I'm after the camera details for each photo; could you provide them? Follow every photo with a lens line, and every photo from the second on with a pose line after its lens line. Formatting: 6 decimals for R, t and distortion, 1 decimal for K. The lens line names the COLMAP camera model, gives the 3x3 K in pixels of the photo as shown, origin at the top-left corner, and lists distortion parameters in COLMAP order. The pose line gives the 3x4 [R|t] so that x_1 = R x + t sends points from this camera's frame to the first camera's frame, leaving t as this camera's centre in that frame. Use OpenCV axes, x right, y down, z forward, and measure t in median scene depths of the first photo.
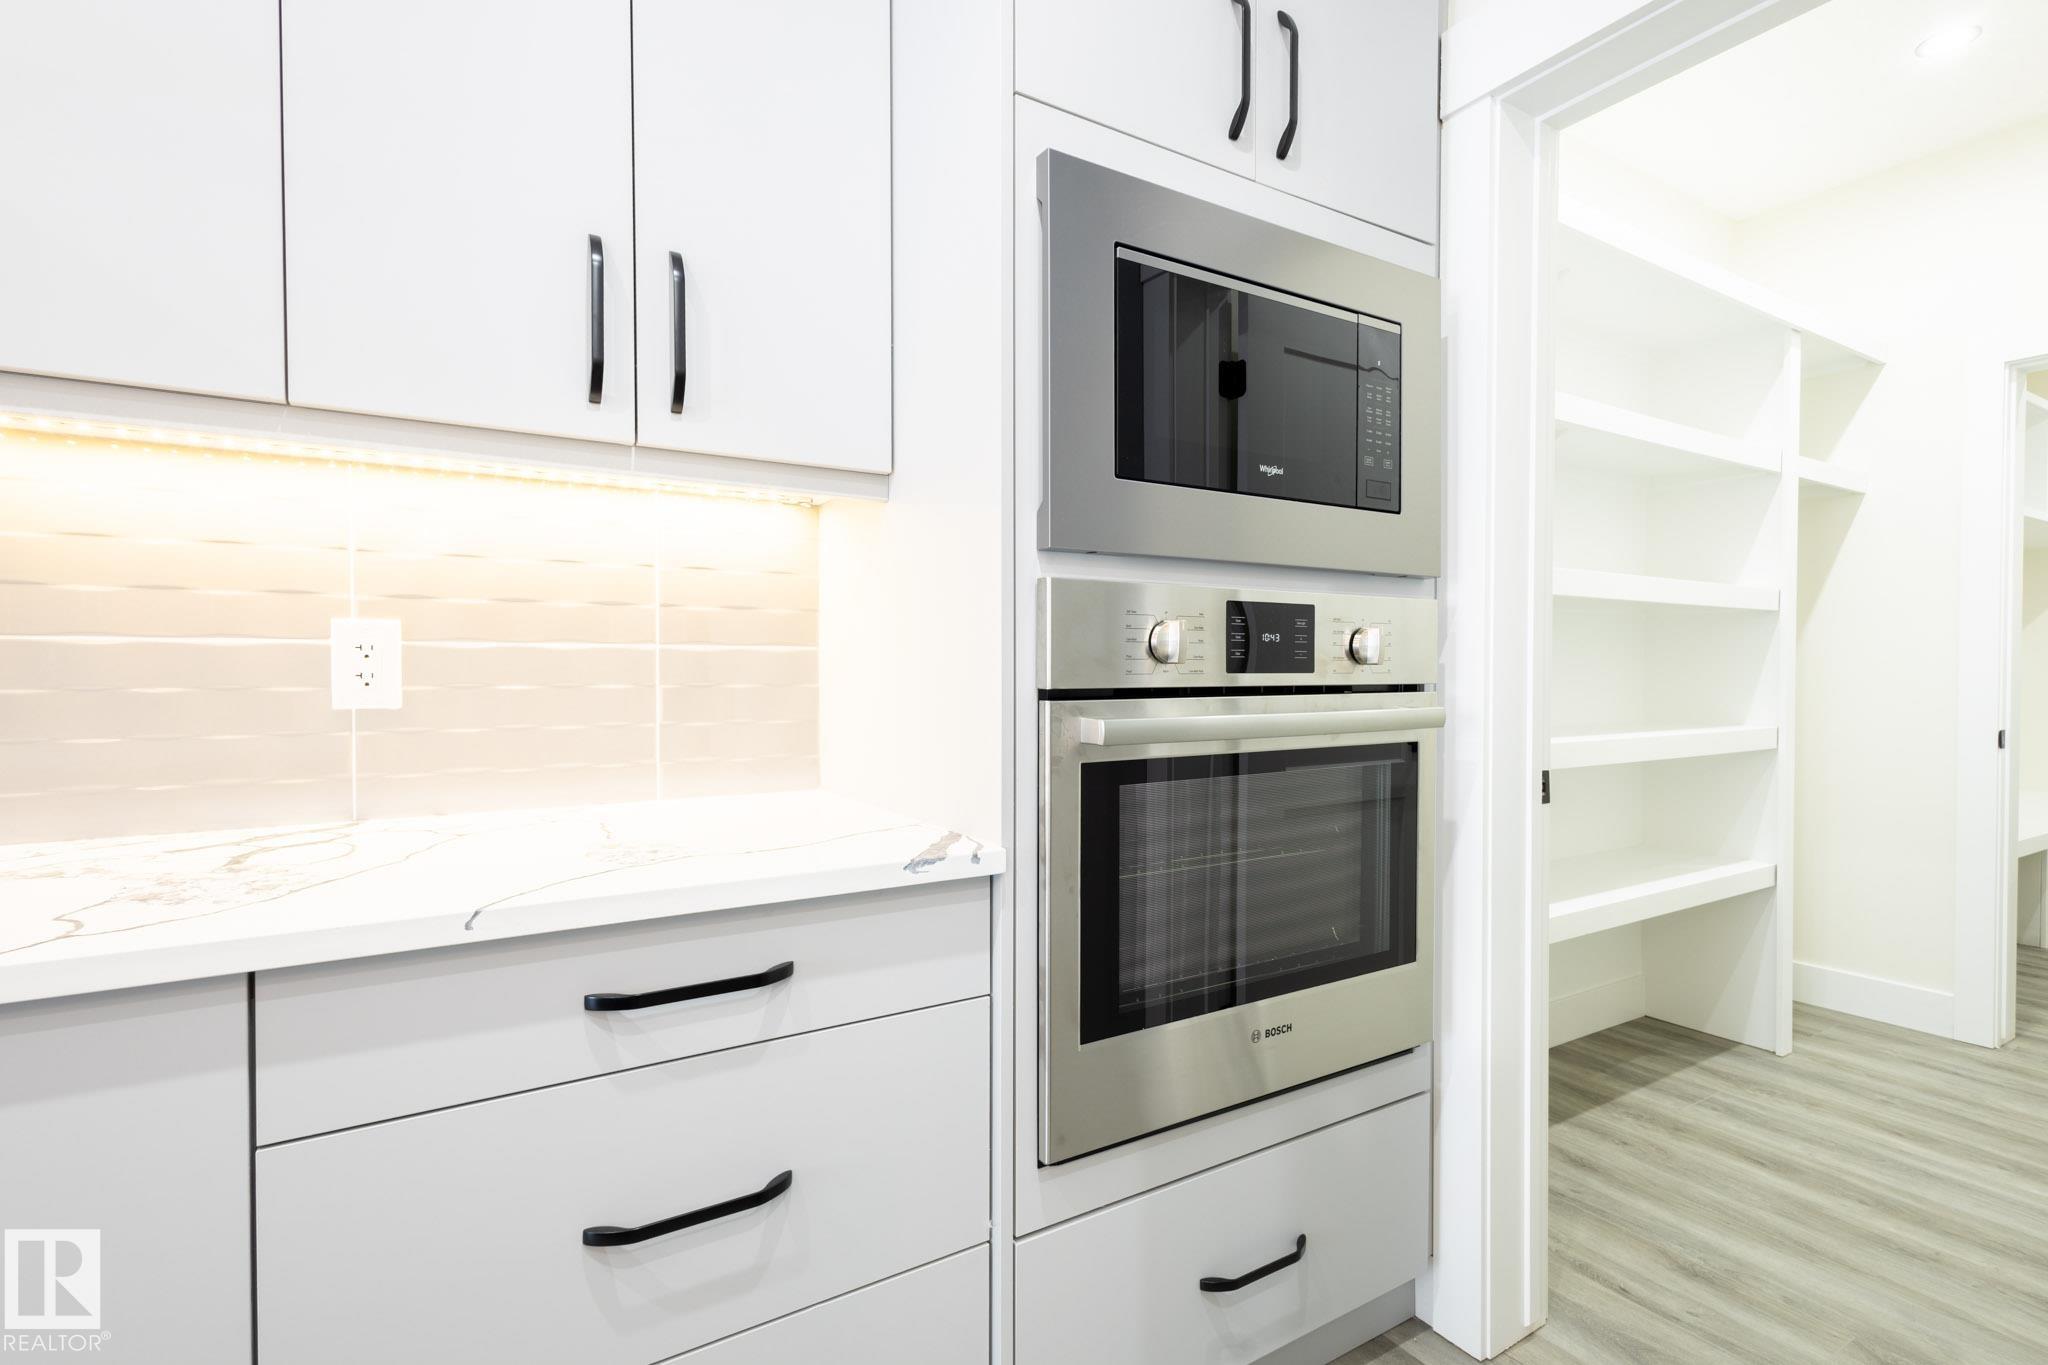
lens RADIAL K [[962.6, 0, 1024.0], [0, 962.6, 682.5], [0, 0, 1]] dist [0.004837, -0.000936]
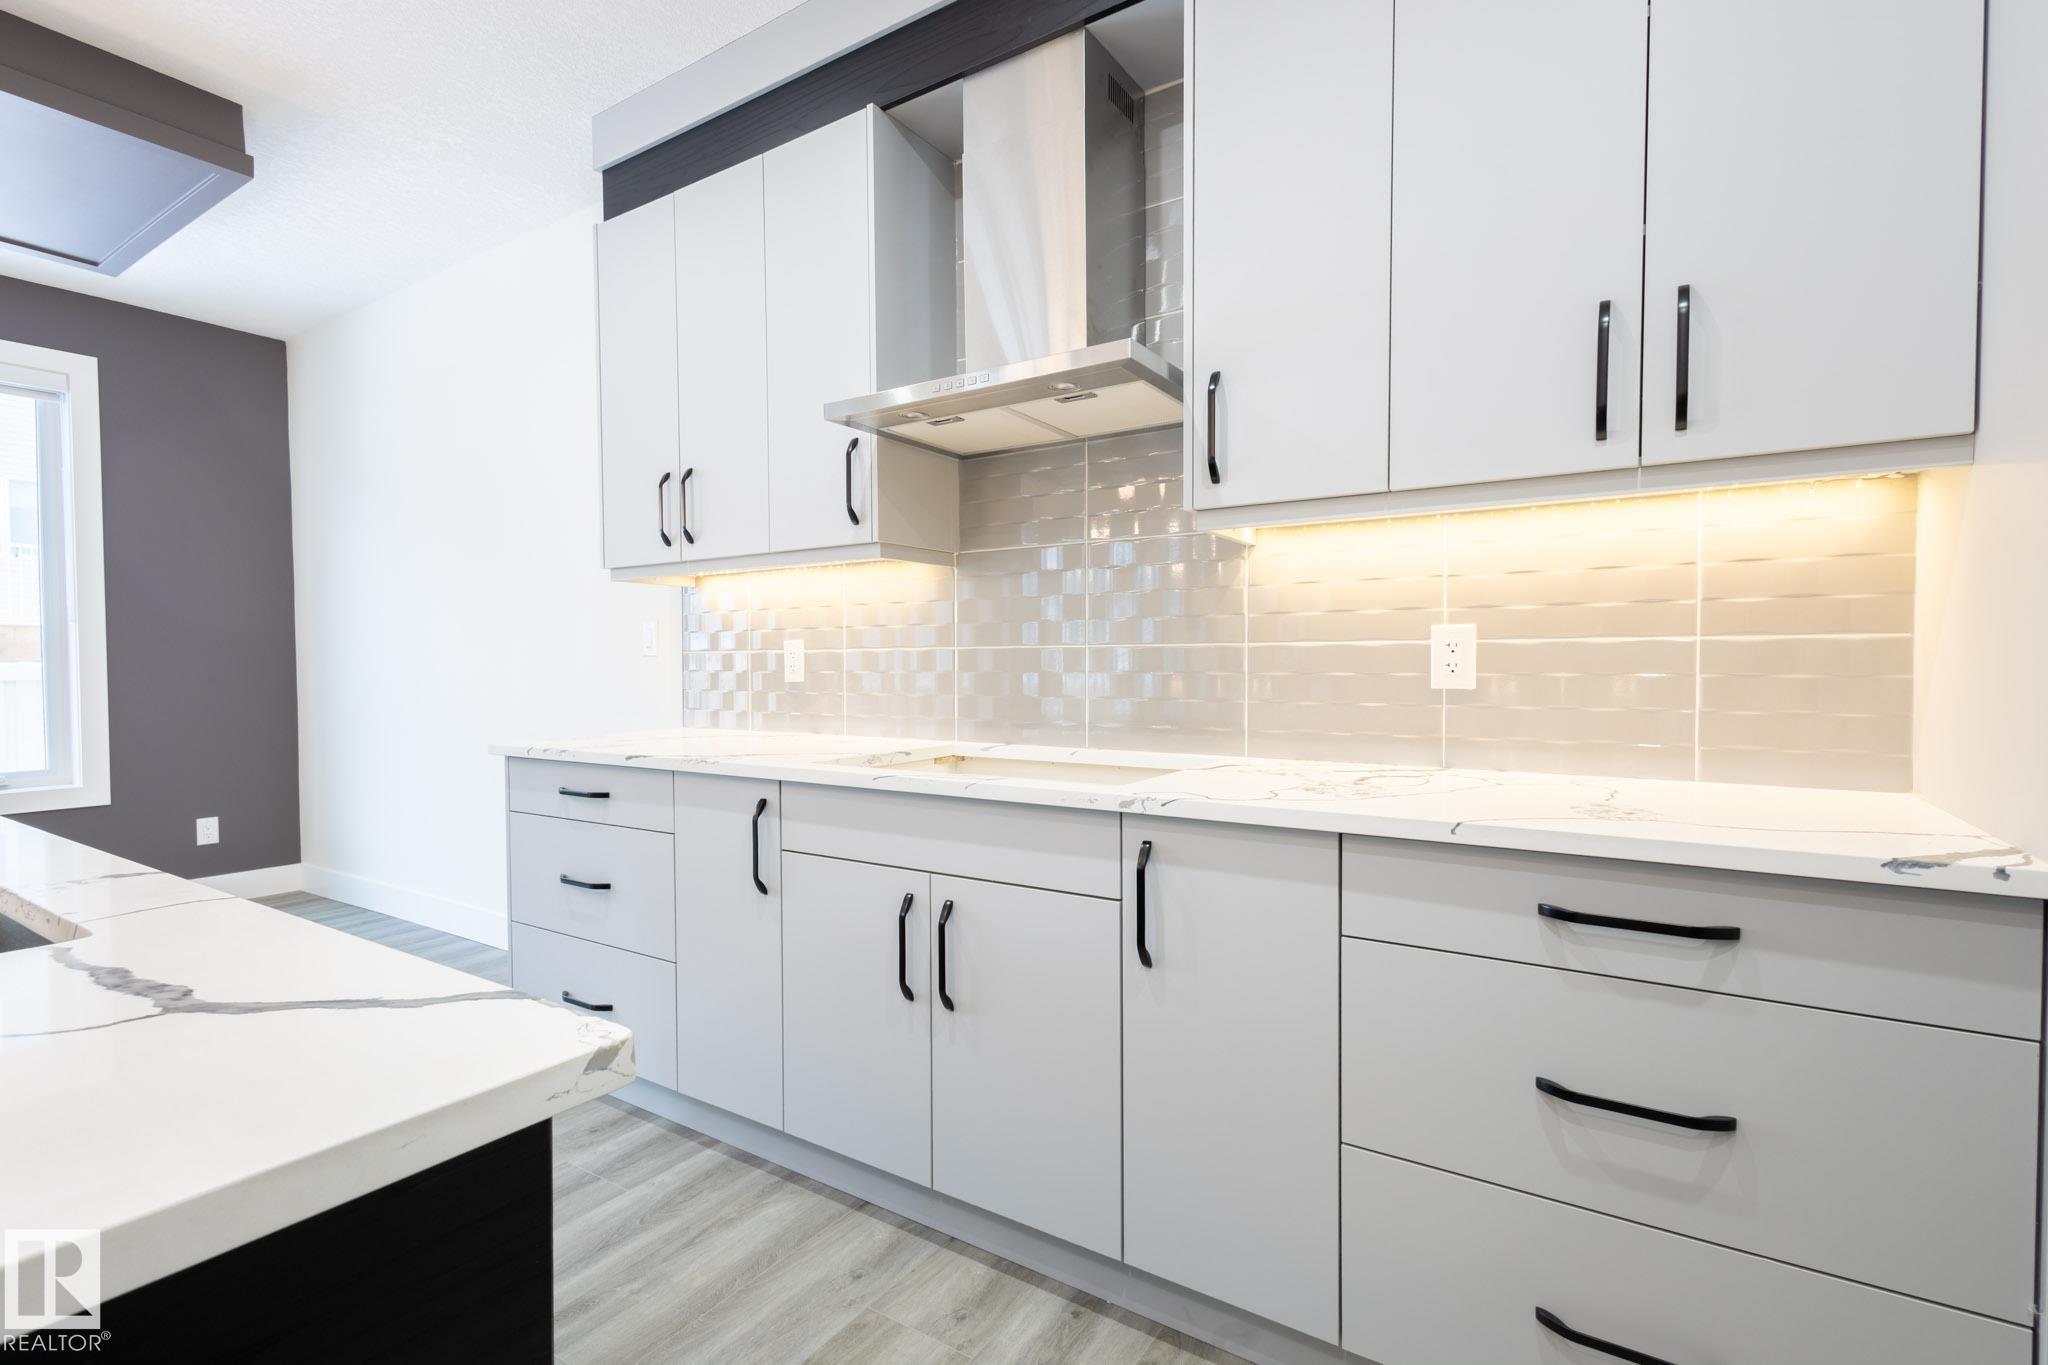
lens RADIAL K [[947.0, 0, 1020.5], [0, 947.0, 685.6], [0, 0, 1]] dist [0.016982, -0.002605]
pose [[0.421020, 0.020564, -0.906818, 0.289983], [-0.007519, 0.999788, 0.019181, 0.000819], [0.907020, -0.001257, 0.421086, -0.142742]]
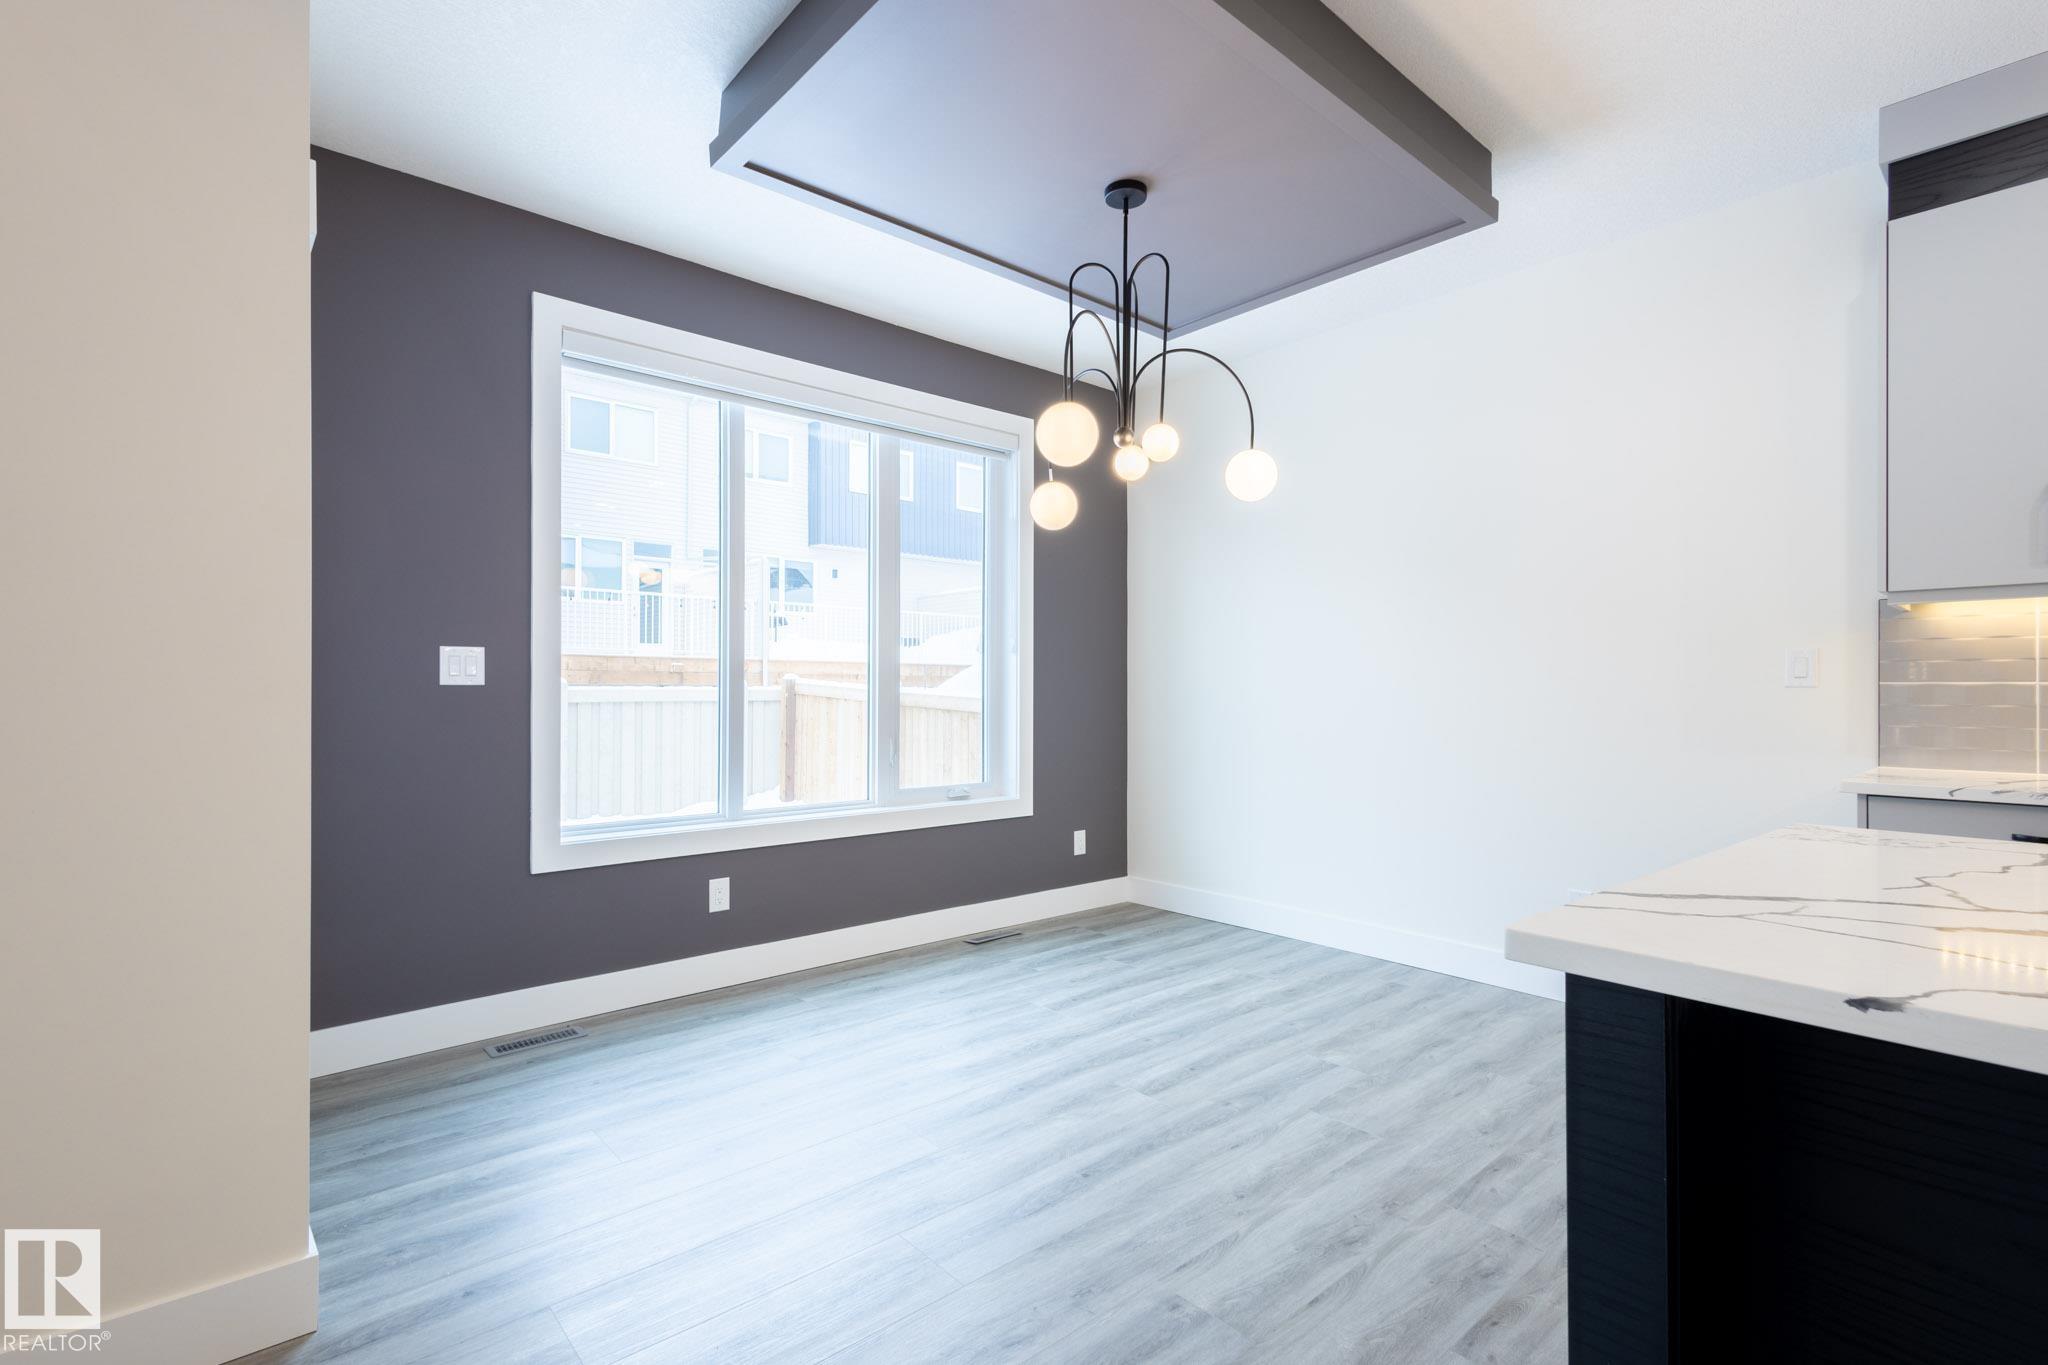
lens RADIAL K [[962.8, 0, 1019.3], [0, 962.8, 682.6], [0, 0, 1]] dist [0.031676, -0.000087]
pose [[0.167307, -0.007140, -0.985879, -0.300393], [-0.016742, 0.999809, -0.010082, 0.021386], [0.985763, 0.018192, 0.167155, -2.059940]]
